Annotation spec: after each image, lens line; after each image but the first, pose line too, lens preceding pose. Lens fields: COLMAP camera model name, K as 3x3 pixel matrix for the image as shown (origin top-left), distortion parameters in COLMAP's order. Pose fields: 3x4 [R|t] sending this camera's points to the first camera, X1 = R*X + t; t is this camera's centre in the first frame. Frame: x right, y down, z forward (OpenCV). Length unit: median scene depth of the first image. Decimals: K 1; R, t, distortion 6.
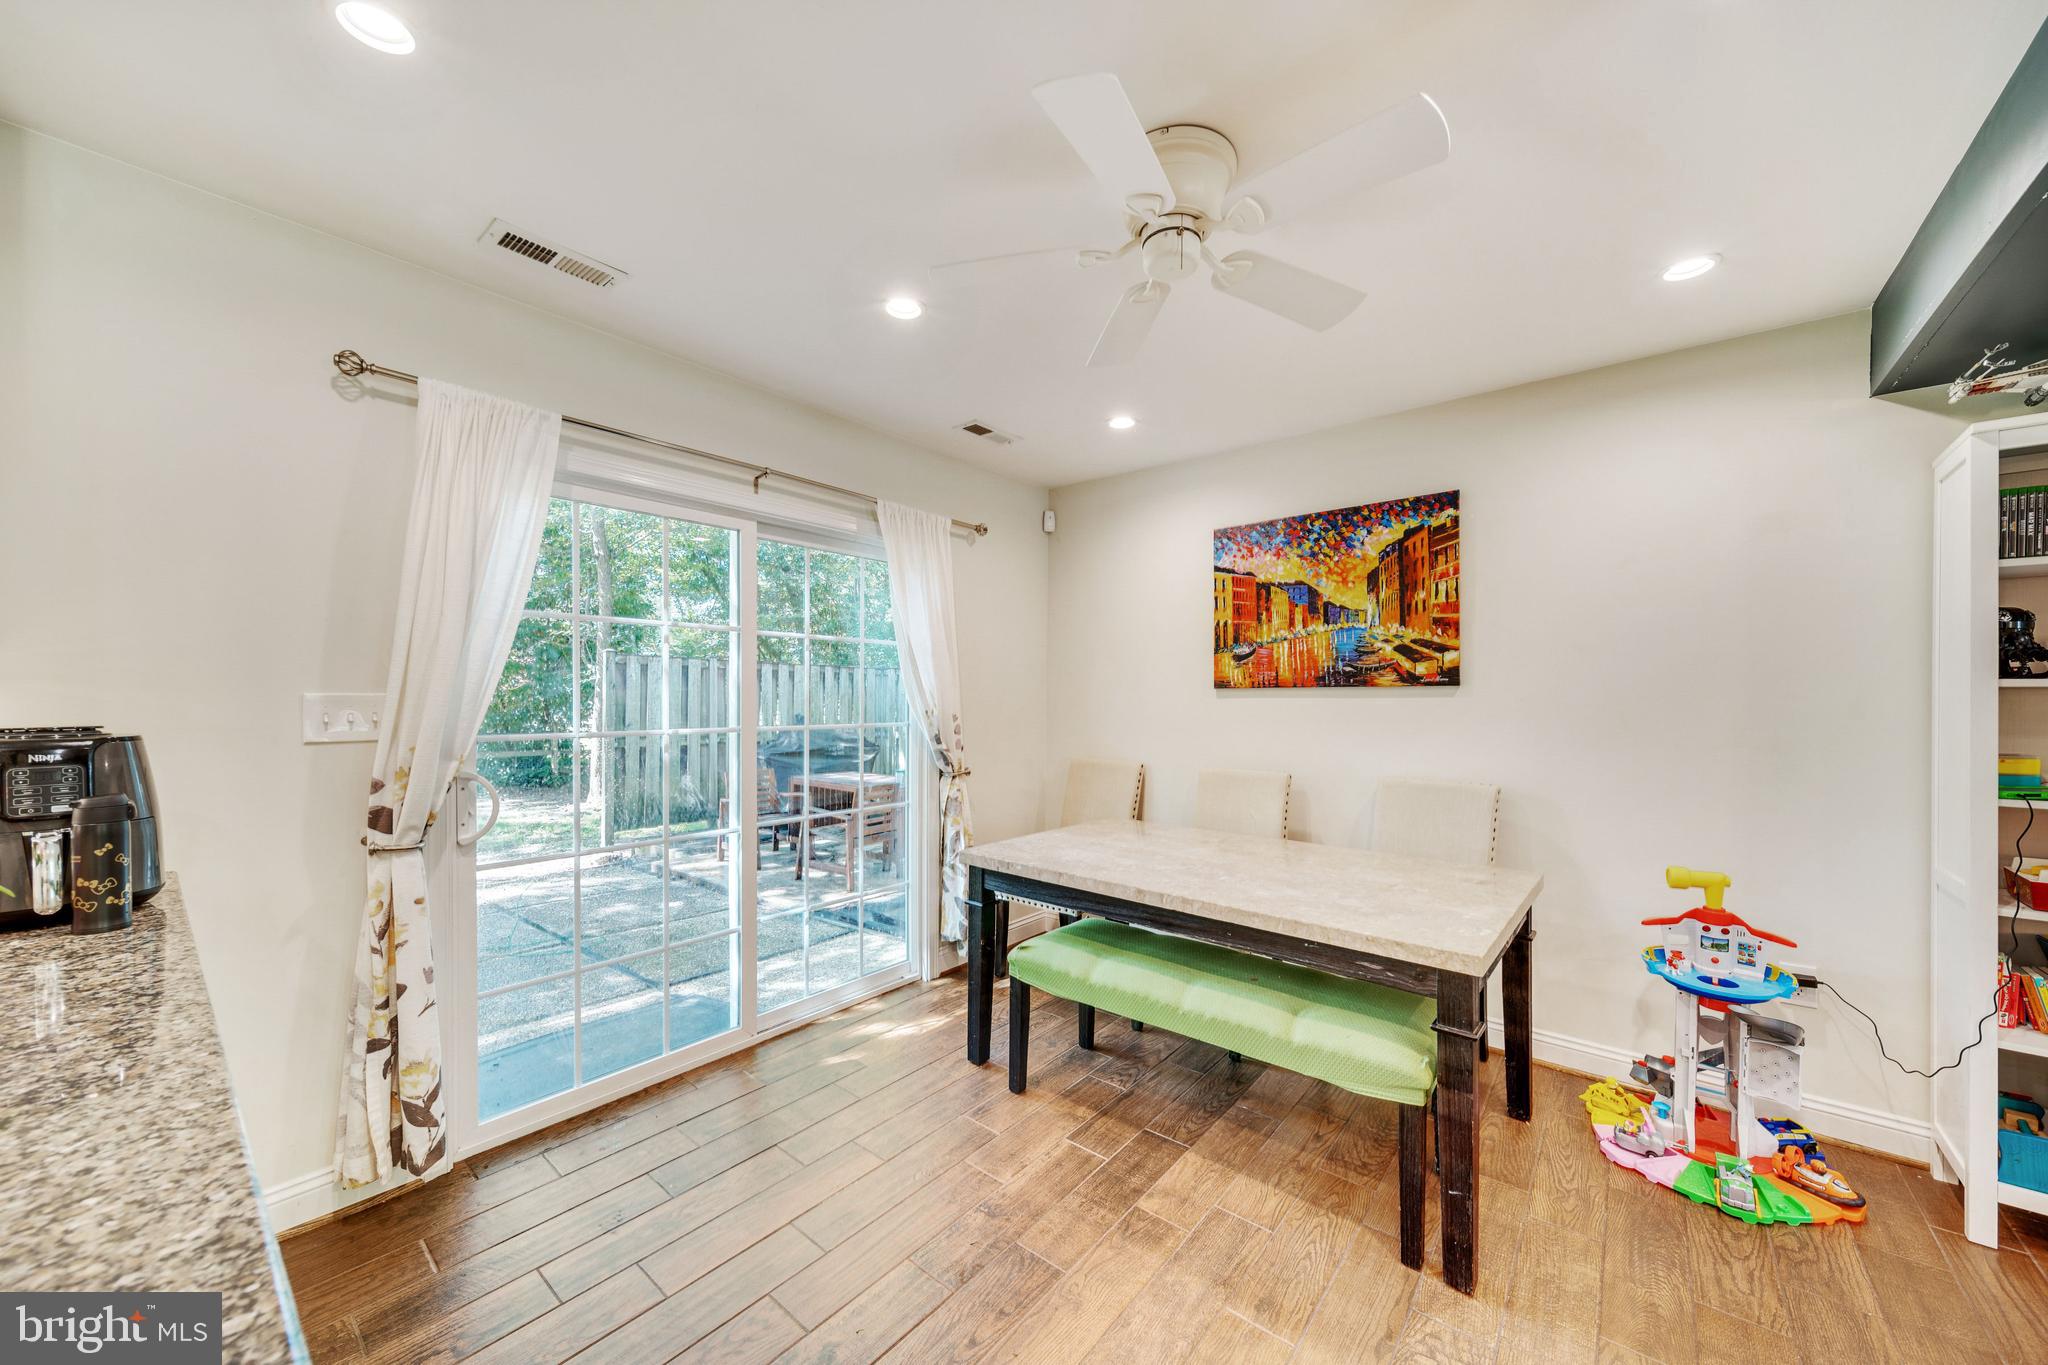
lens RADIAL K [[731.0, 0, 1026.9], [0, 731.0, 695.3], [0, 0, 1]] dist [-0.001030, -0.000299]
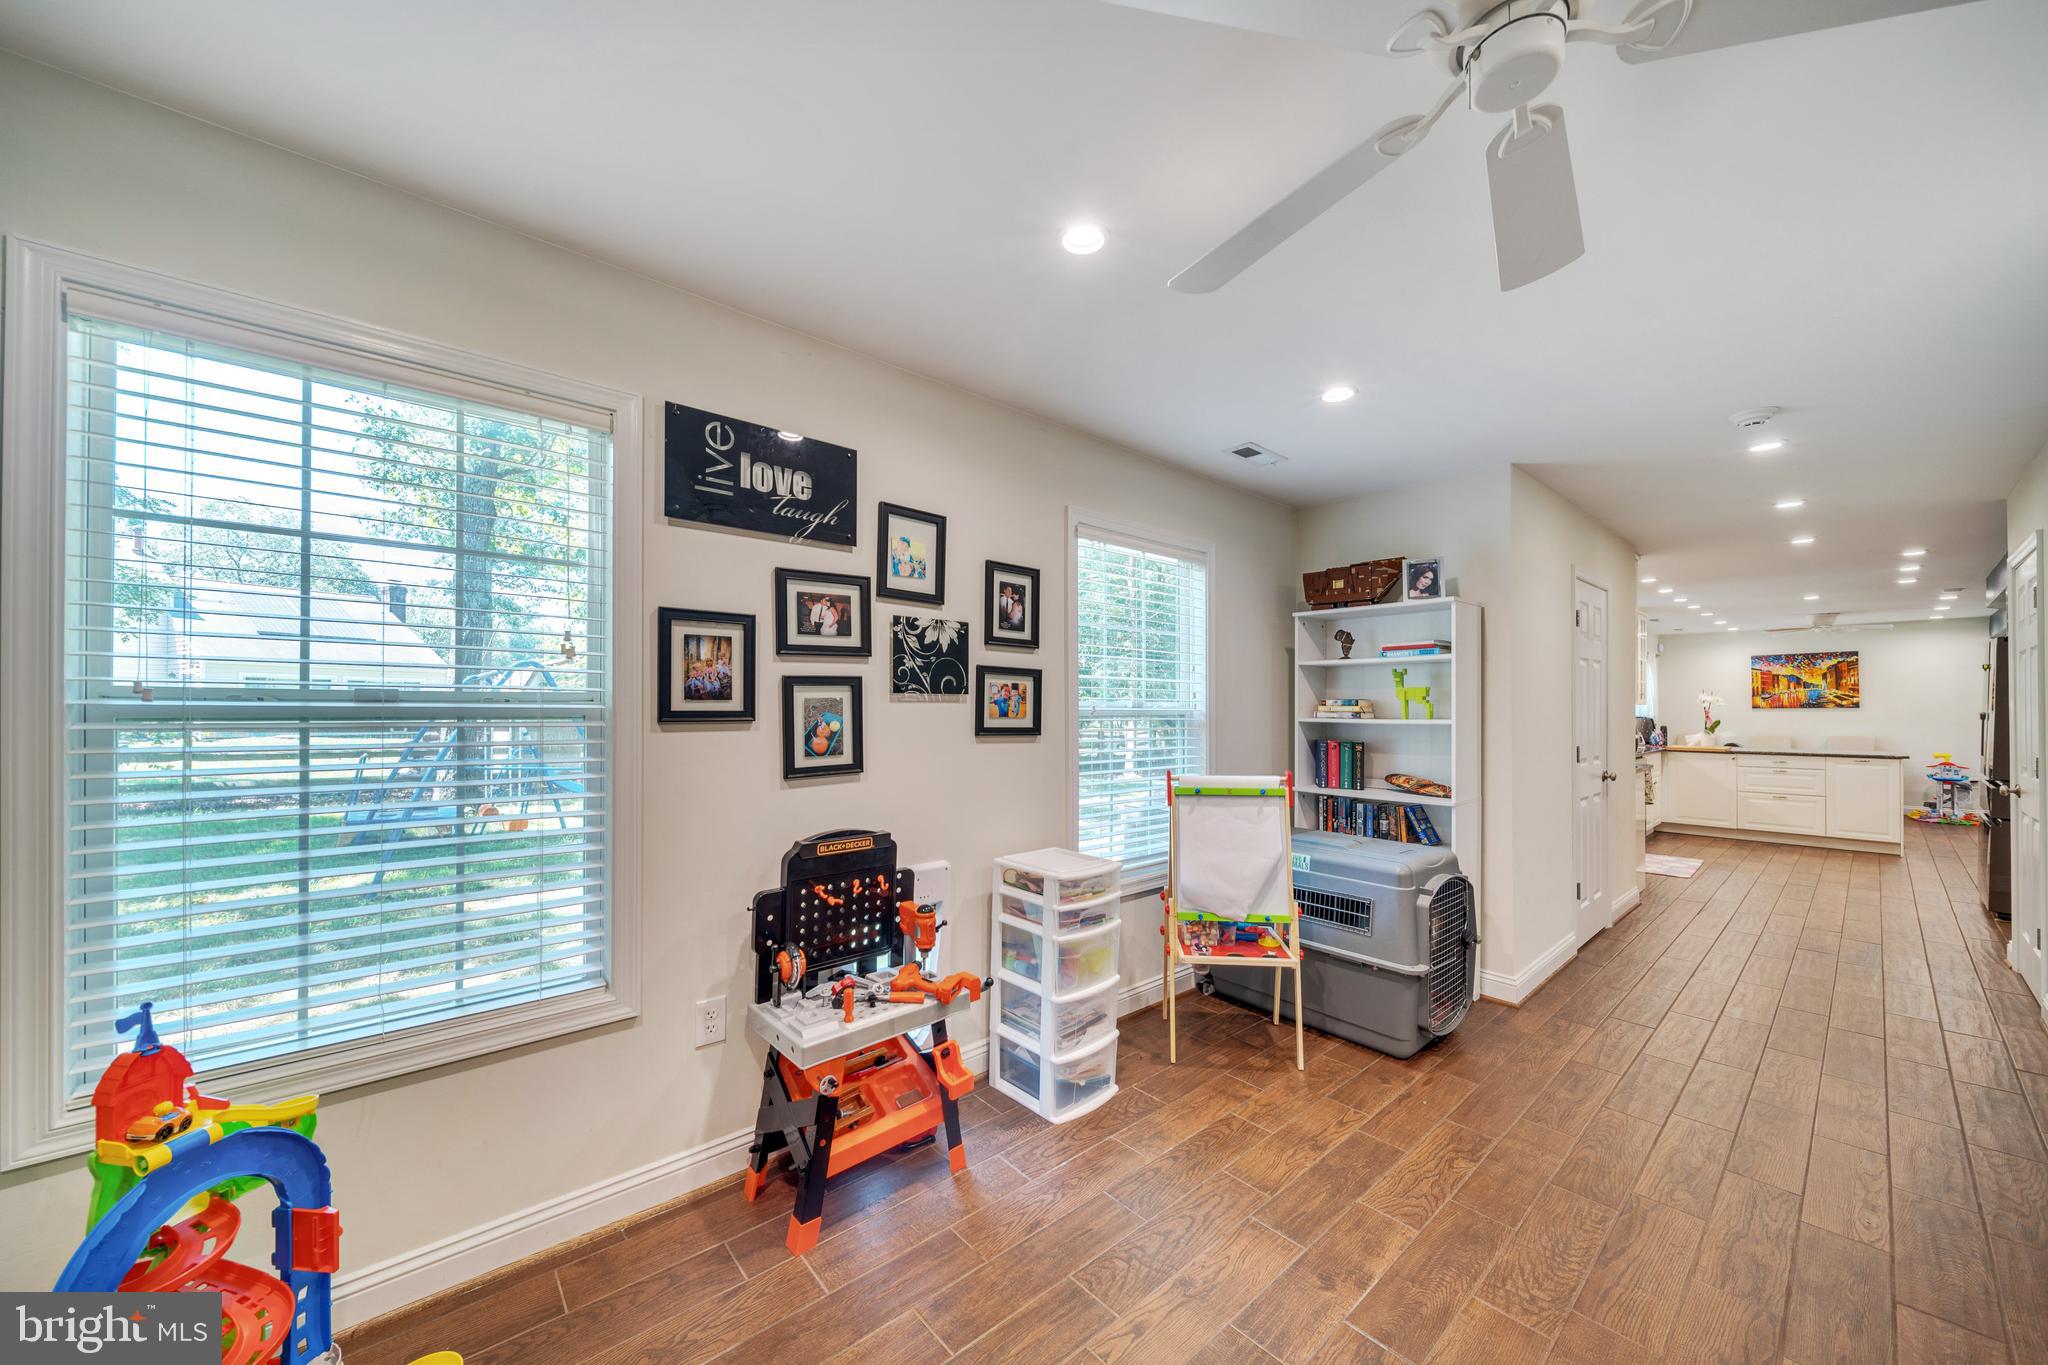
lens RADIAL K [[722.4, 0, 1023.5], [0, 722.4, 695.2], [0, 0, 1]] dist [-0.000469, -0.000095]
pose [[0.985075, -0.008369, -0.171921, -2.518731], [0.005897, 0.999872, -0.014885, -0.042632], [0.172023, 0.013649, 0.984998, -2.820478]]
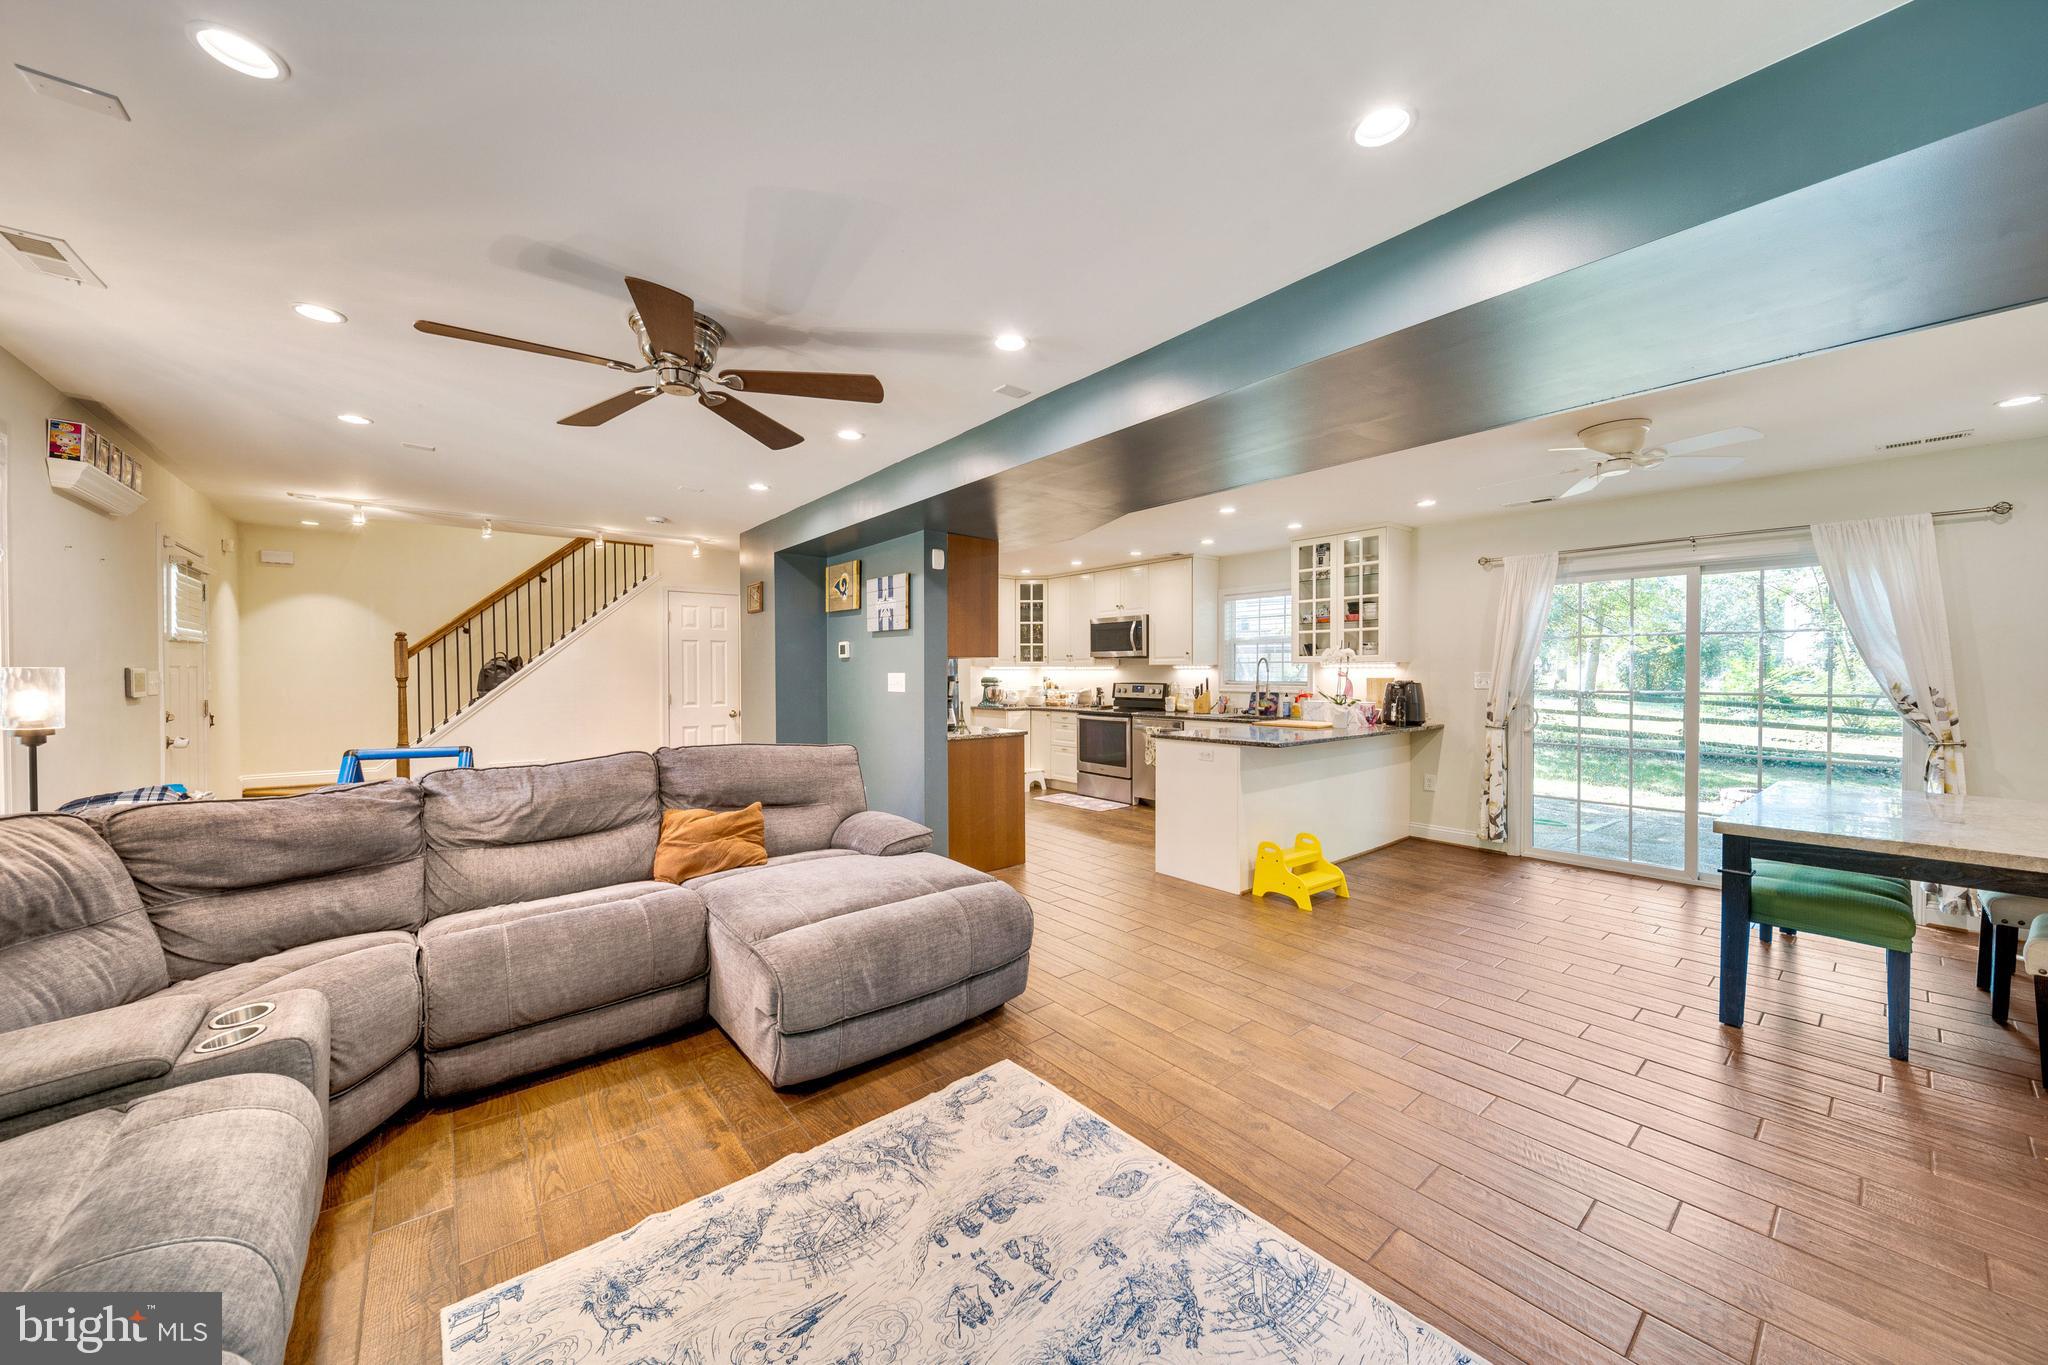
lens RADIAL K [[718.0, 0, 1023.1], [0, 718.0, 679.8], [0, 0, 1]] dist [-0.001279, -0.000119]
pose [[-0.190689, 0.007205, -0.981624, 1.389576], [0.000758, 0.999974, 0.007193, 0.004616], [0.981650, 0.000628, -0.190689, -0.160188]]
